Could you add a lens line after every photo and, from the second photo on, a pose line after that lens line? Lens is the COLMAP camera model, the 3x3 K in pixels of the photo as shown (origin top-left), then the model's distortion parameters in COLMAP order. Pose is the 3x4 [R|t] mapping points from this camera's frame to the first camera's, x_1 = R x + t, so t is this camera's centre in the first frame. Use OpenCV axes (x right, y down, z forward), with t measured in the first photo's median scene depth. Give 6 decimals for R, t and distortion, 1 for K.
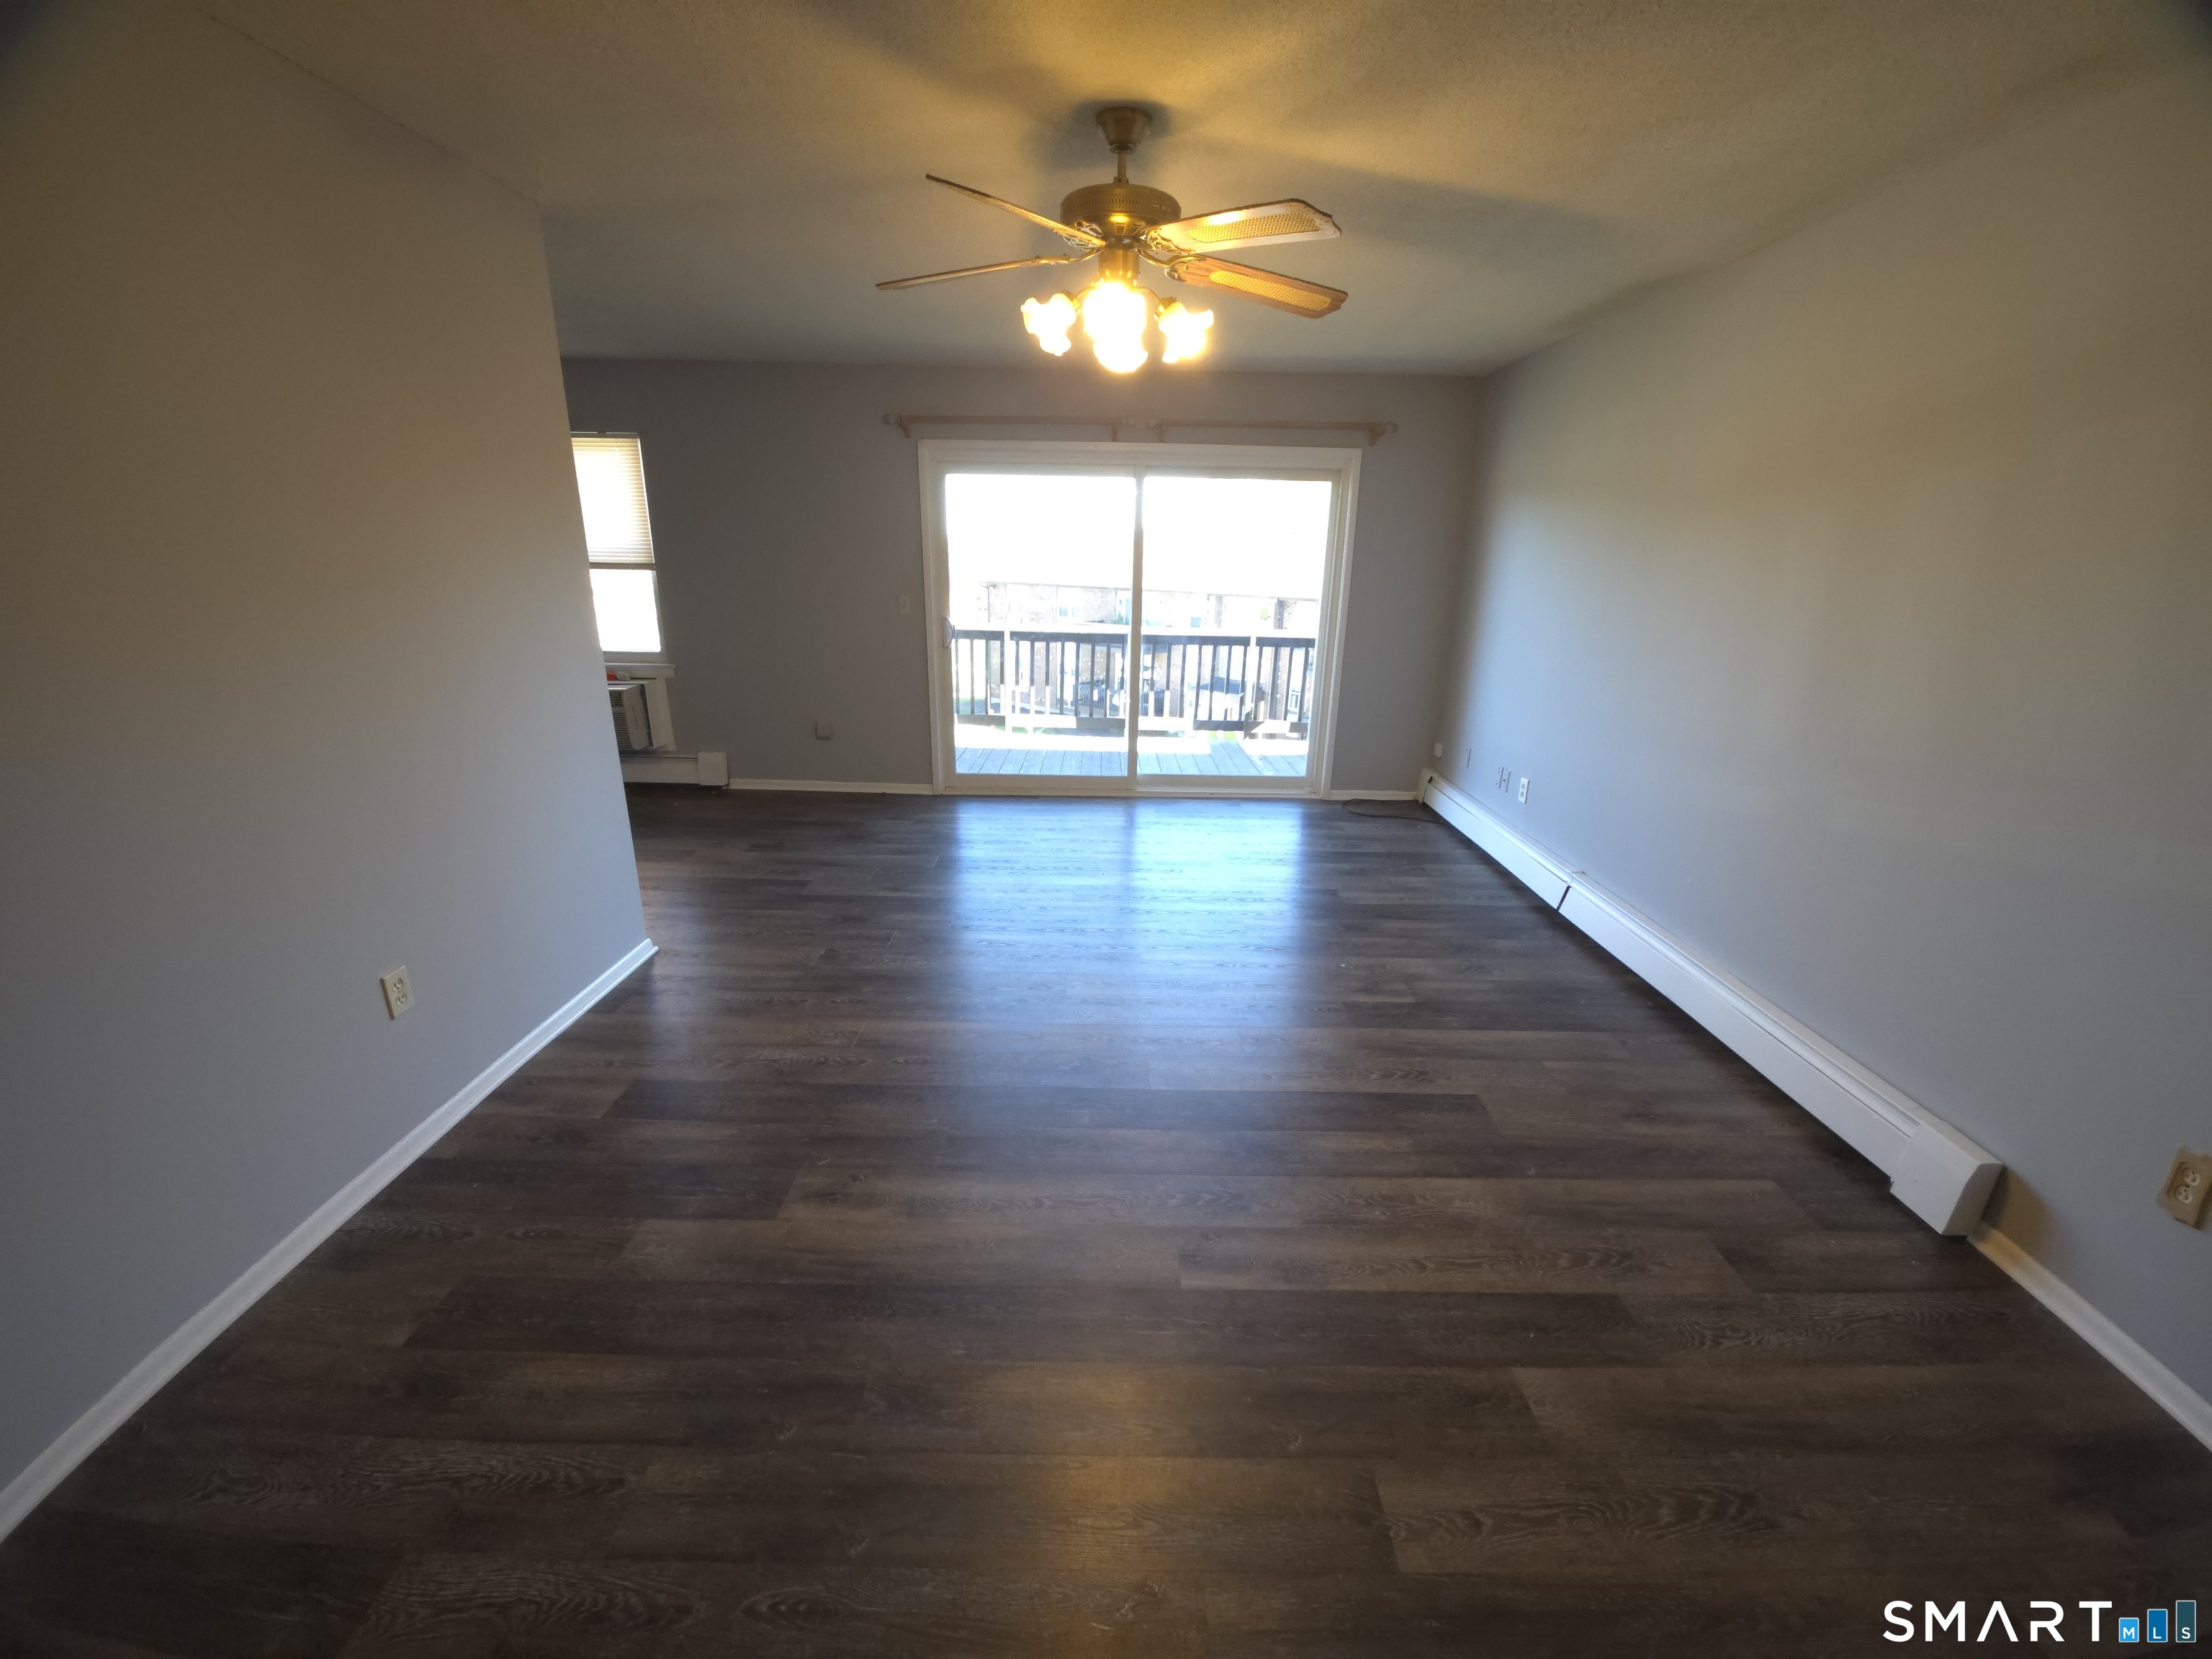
lens RADIAL K [[876.5, 0, 1121.3], [0, 876.5, 829.4], [0, 0, 1]] dist [0.000556, -0.012468]
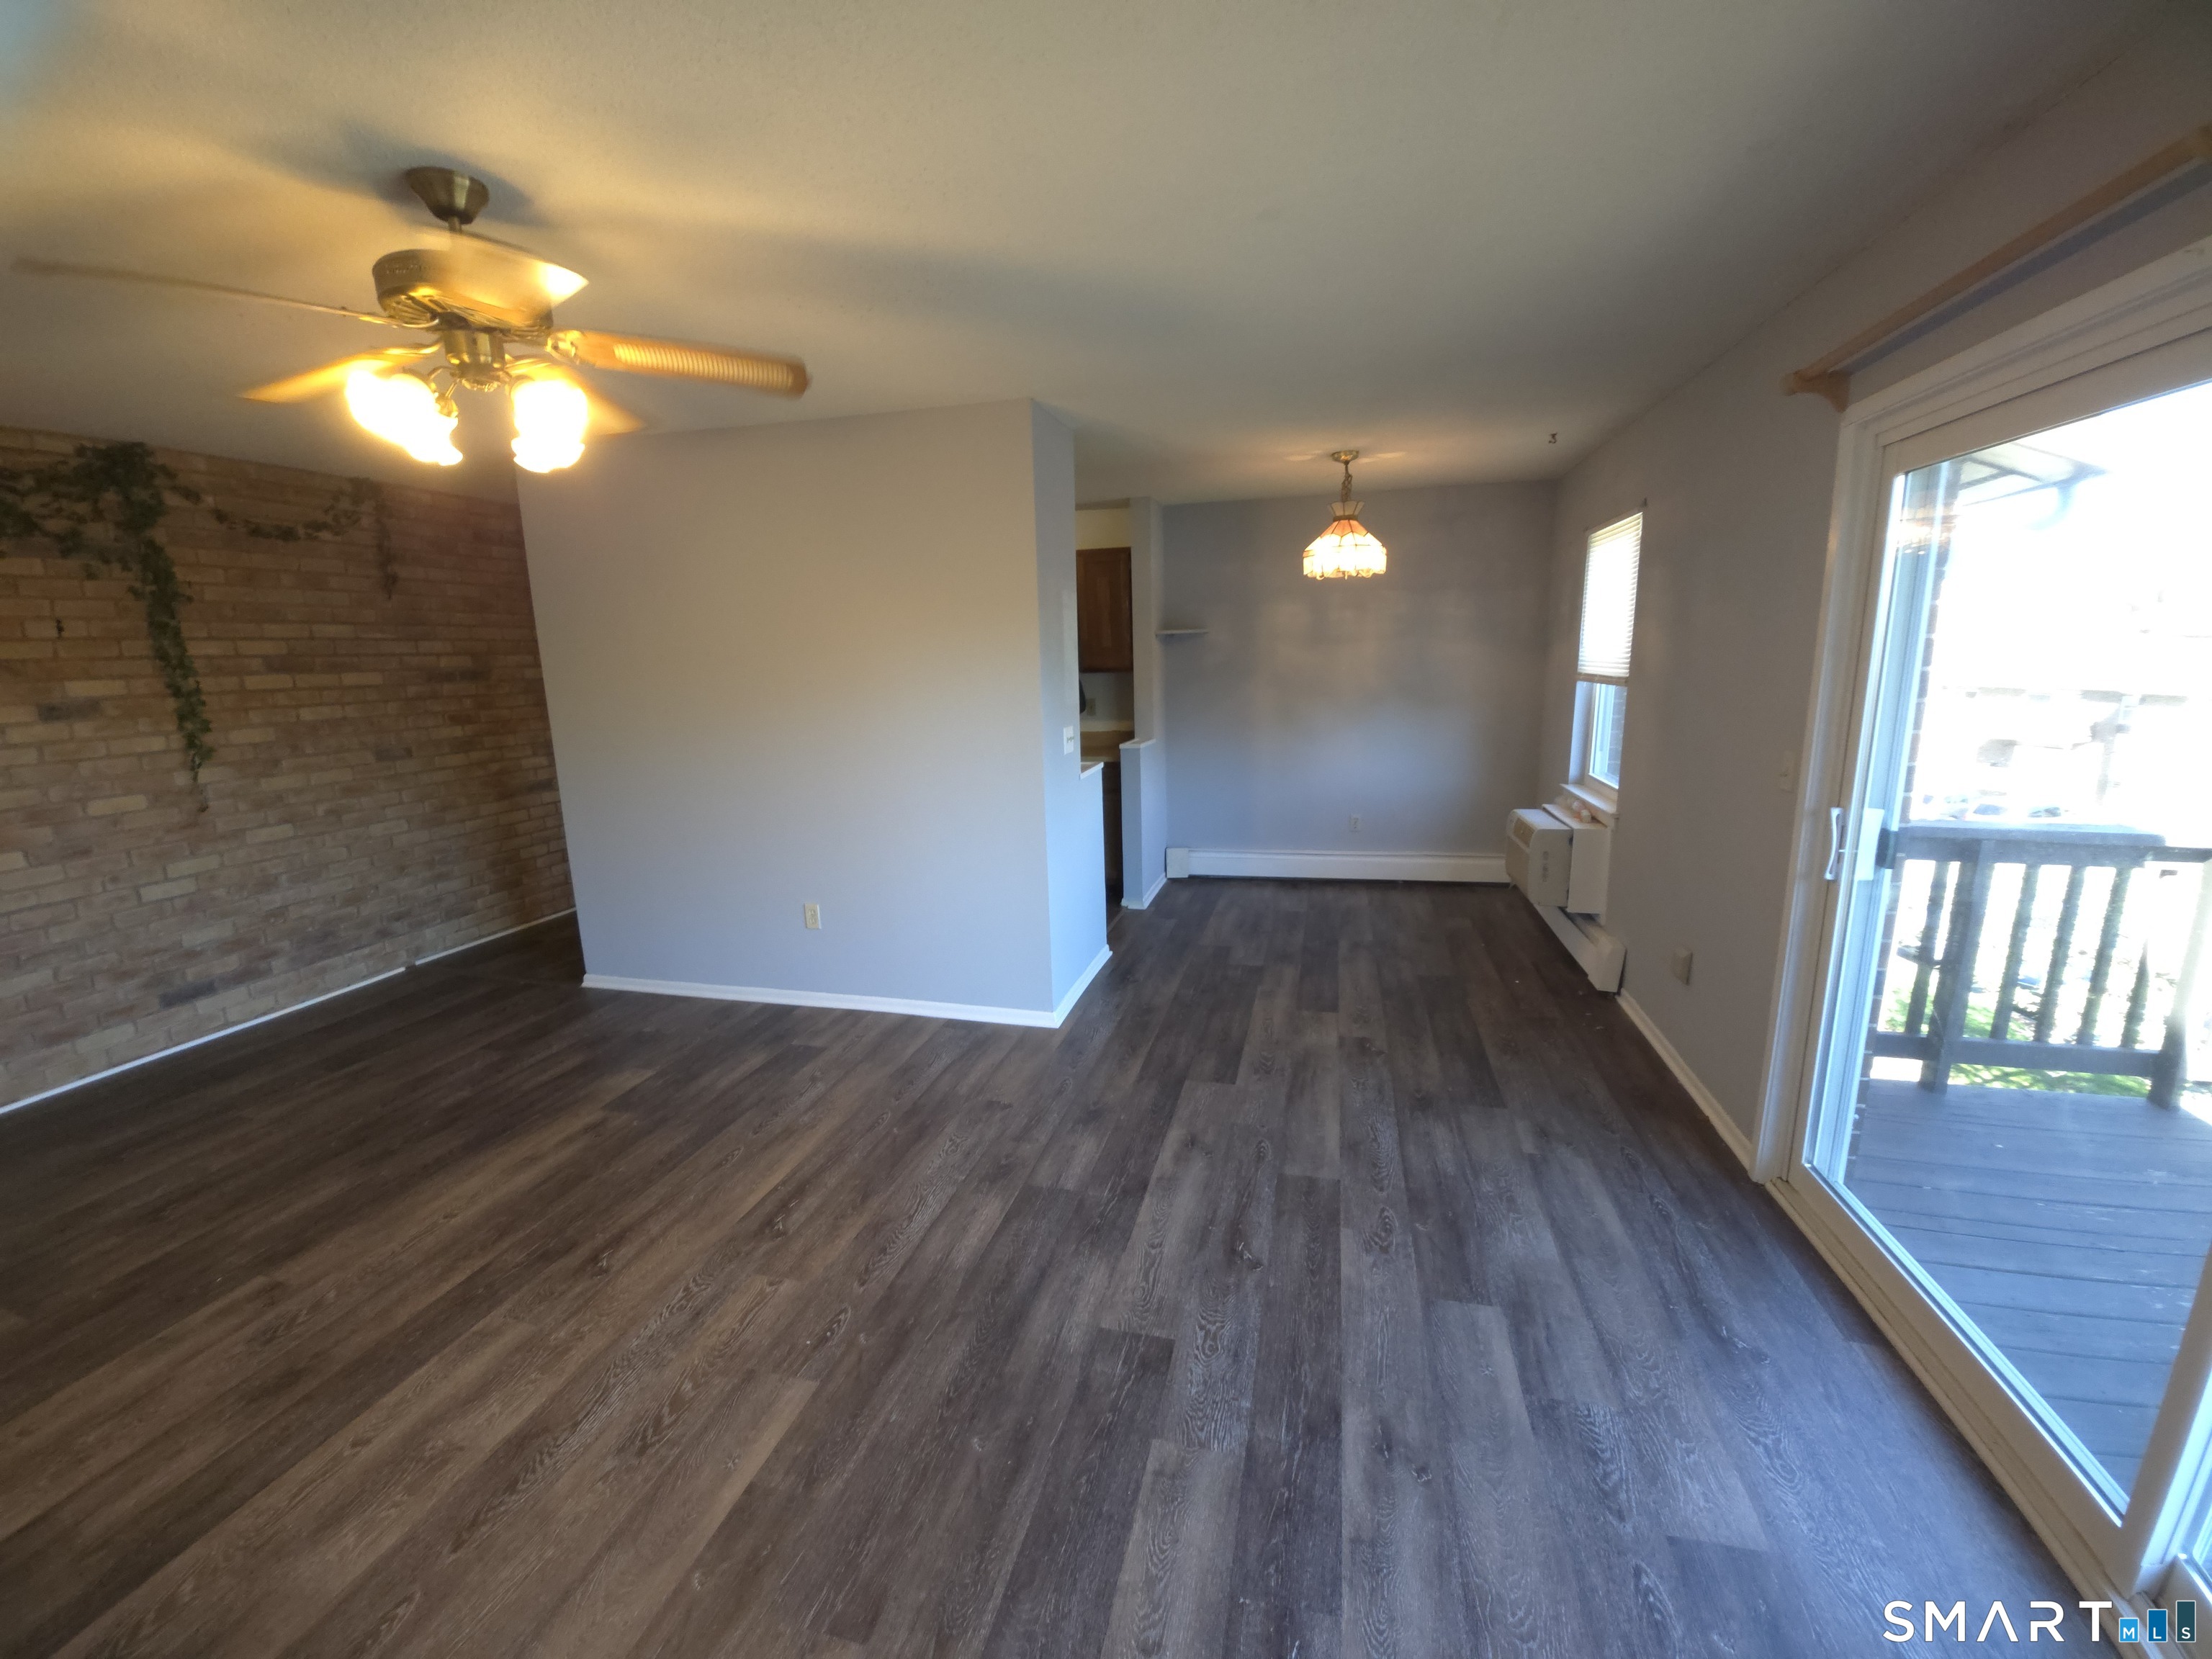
lens RADIAL K [[876.5, 0, 1121.3], [0, 876.5, 829.4], [0, 0, 1]] dist [0.000556, -0.012468]
pose [[-0.250978, 0.170334, -0.952889, 0.590734], [-0.272510, 0.932150, 0.238402, -0.493219], [0.928843, 0.319505, -0.187531, 1.573432]]
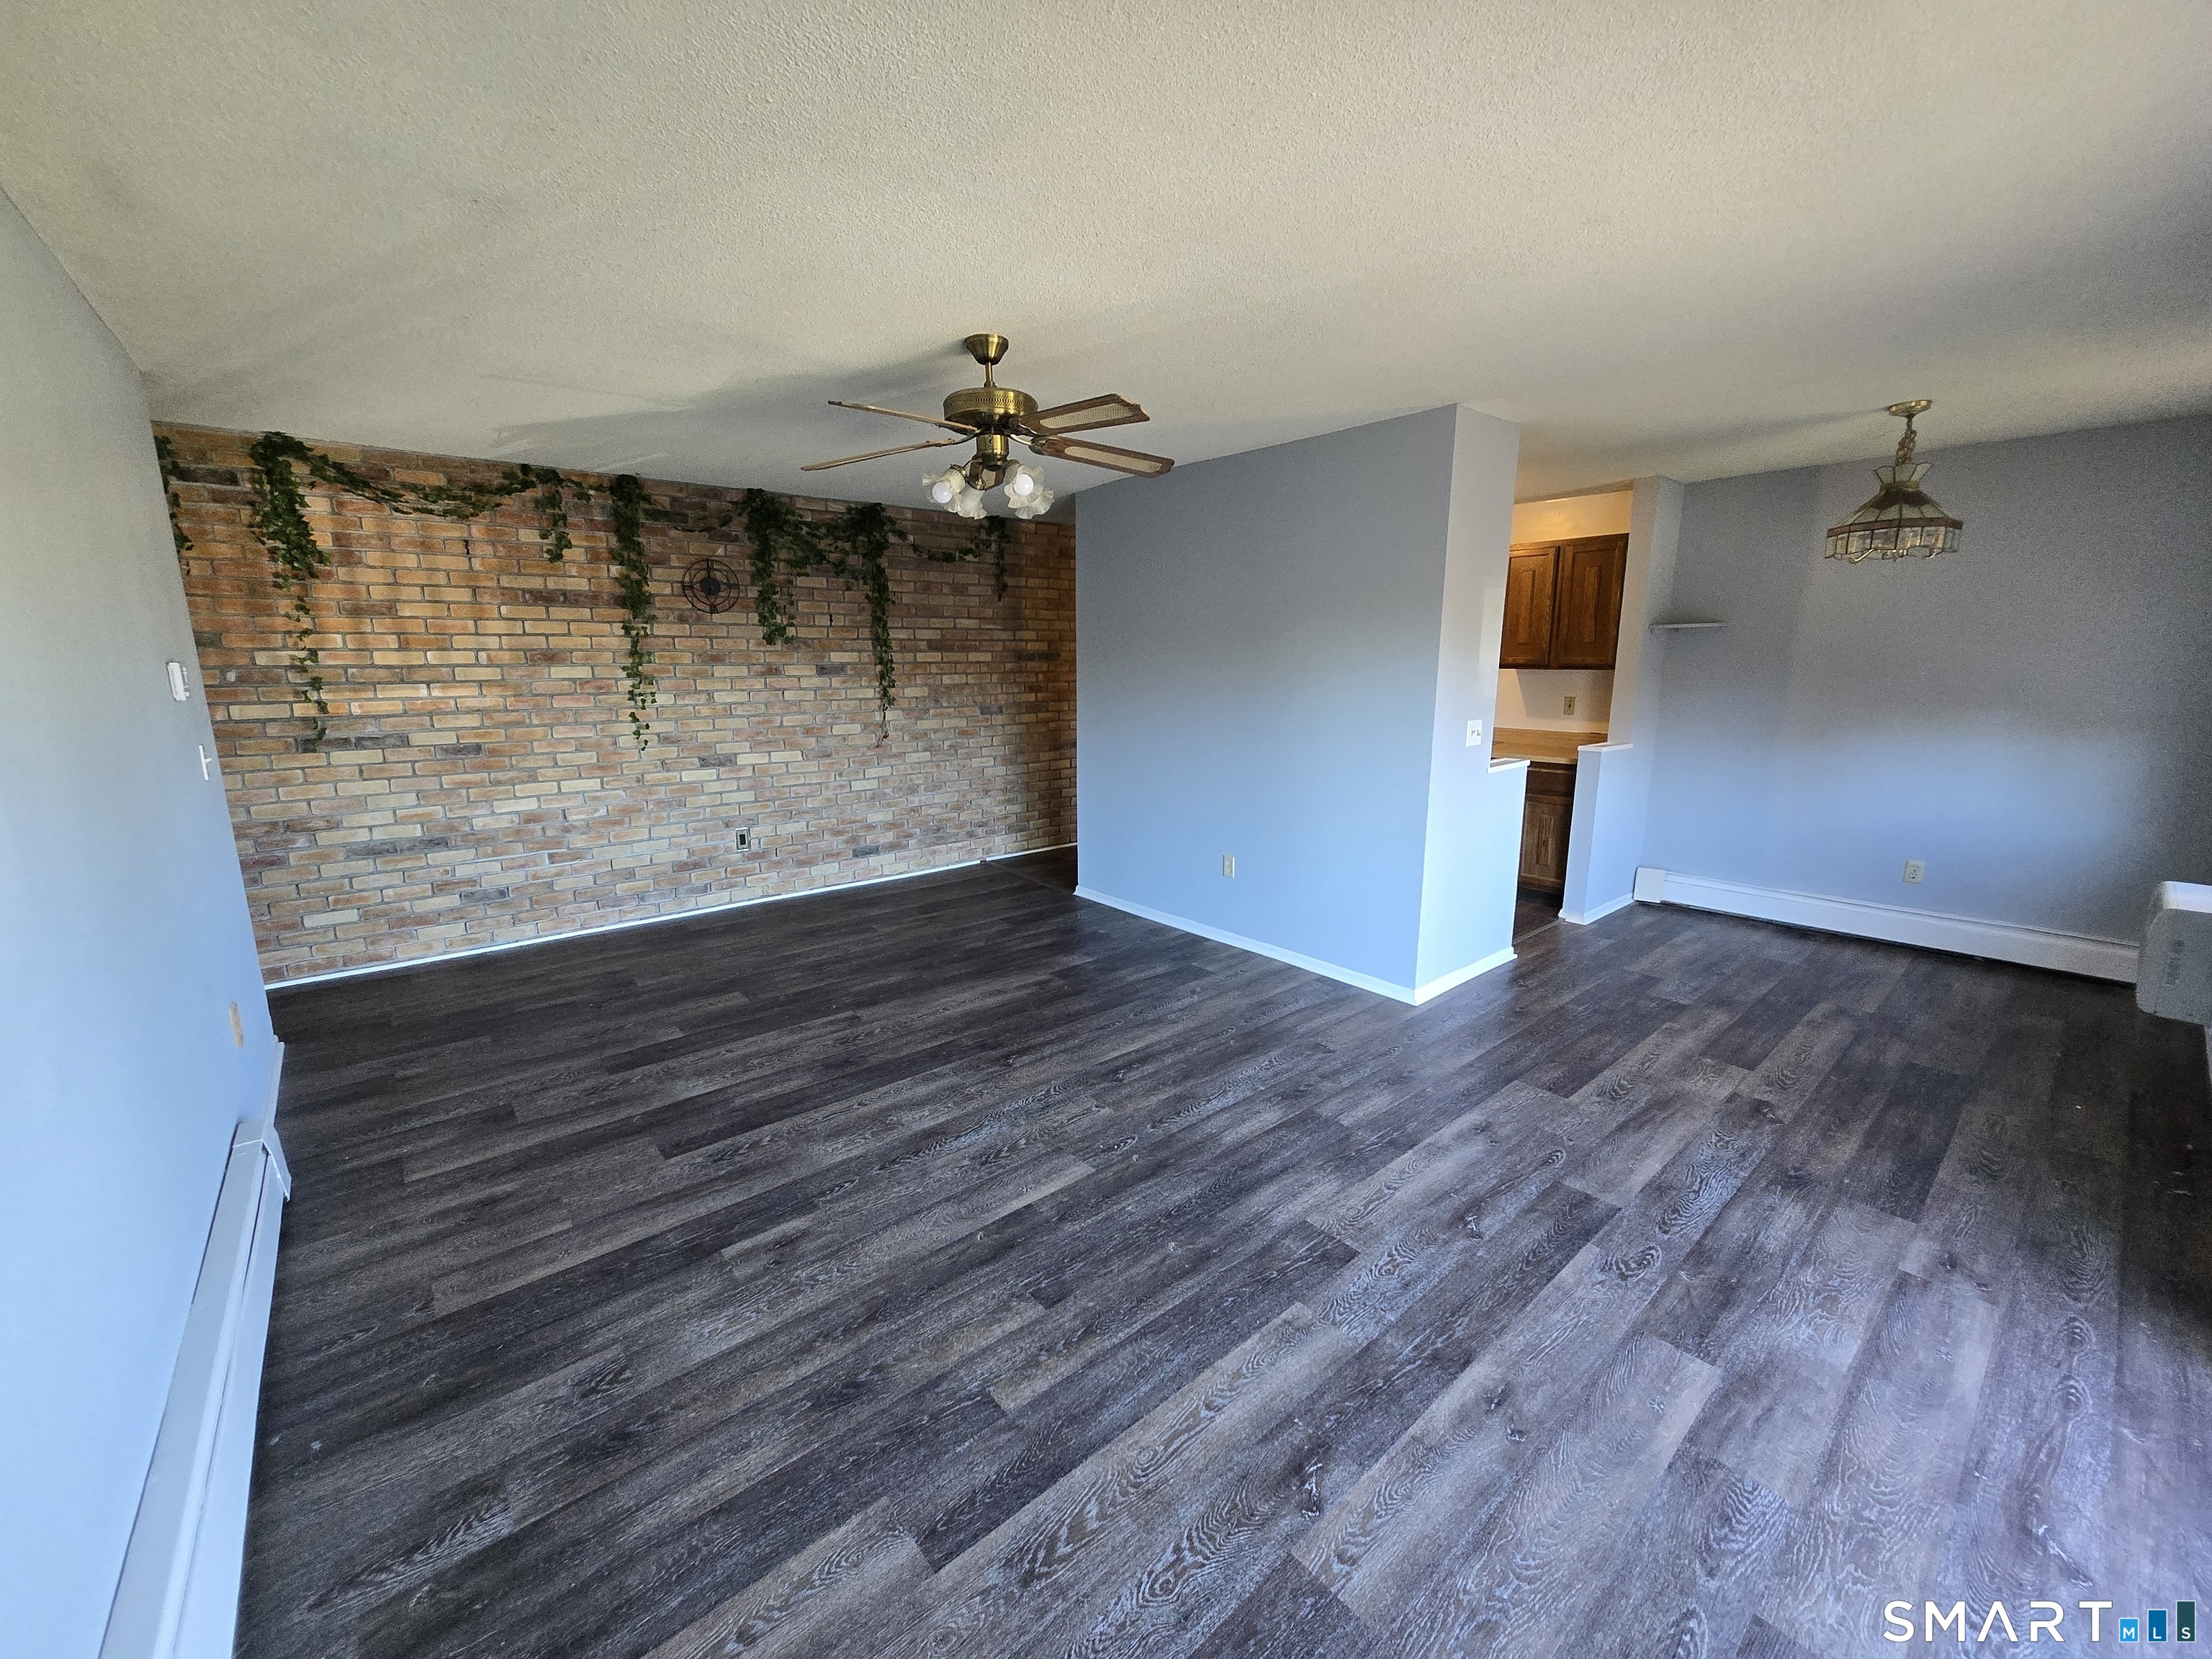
lens RADIAL K [[882.3, 0, 1106.0], [0, 882.3, 829.5], [0, 0, 1]] dist [-0.000285, 0.000003]
pose [[-0.773342, 0.103038, -0.625560, 0.625087], [-0.201843, 0.895348, 0.397002, -0.580454], [0.601000, 0.433283, -0.671613, 1.874068]]
